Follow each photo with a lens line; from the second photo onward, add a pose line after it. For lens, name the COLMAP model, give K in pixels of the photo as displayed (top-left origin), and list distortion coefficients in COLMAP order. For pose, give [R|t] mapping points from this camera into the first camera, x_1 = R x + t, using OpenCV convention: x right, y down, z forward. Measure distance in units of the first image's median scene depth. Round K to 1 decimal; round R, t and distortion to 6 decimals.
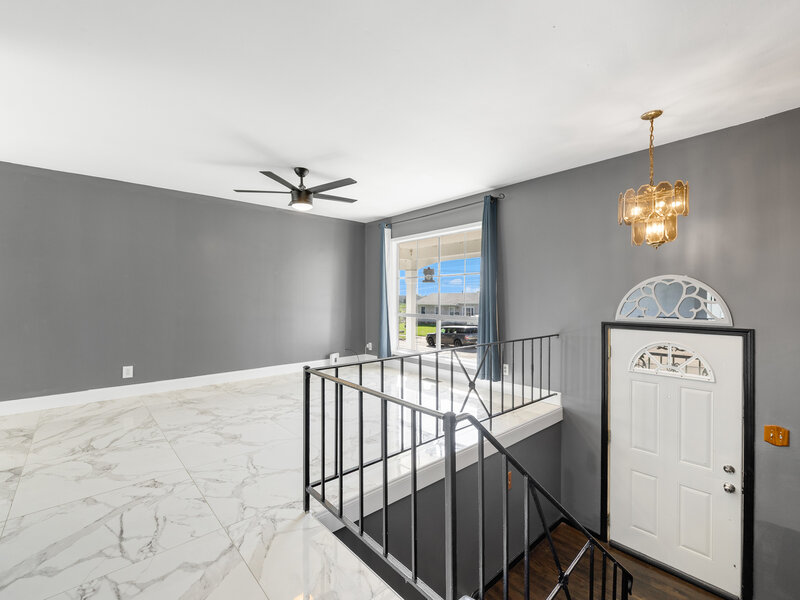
lens RADIAL K [[357.9, 0, 400.0], [0, 357.9, 300.0], [0, 0, 1]] dist [-0.002217, -0.000504]
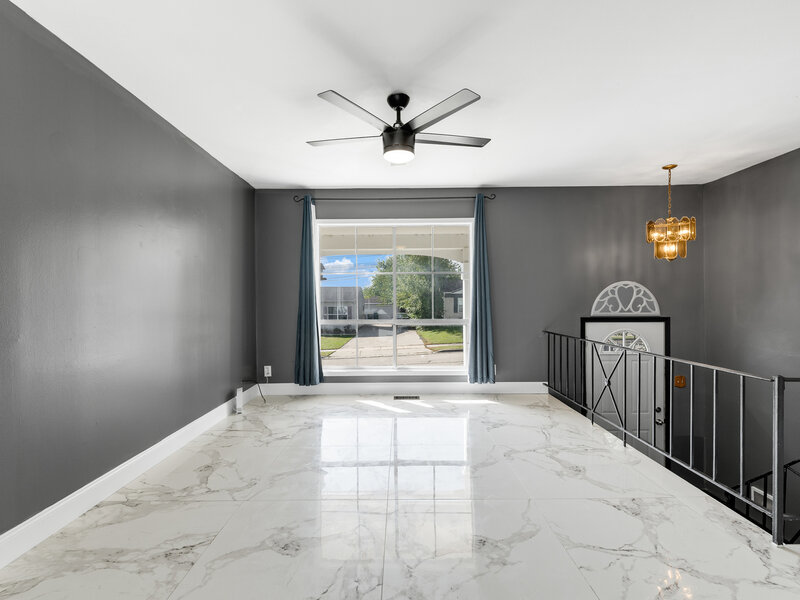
lens RADIAL K [[388.7, 0, 400.0], [0, 388.7, 300.0], [0, 0, 1]] dist [-0.001230, -0.000186]
pose [[0.668115, -0.003078, 0.744052, -0.926909], [0.010709, 0.999928, -0.005480, 0.002029], [-0.743981, 0.011629, 0.668099, 0.625346]]
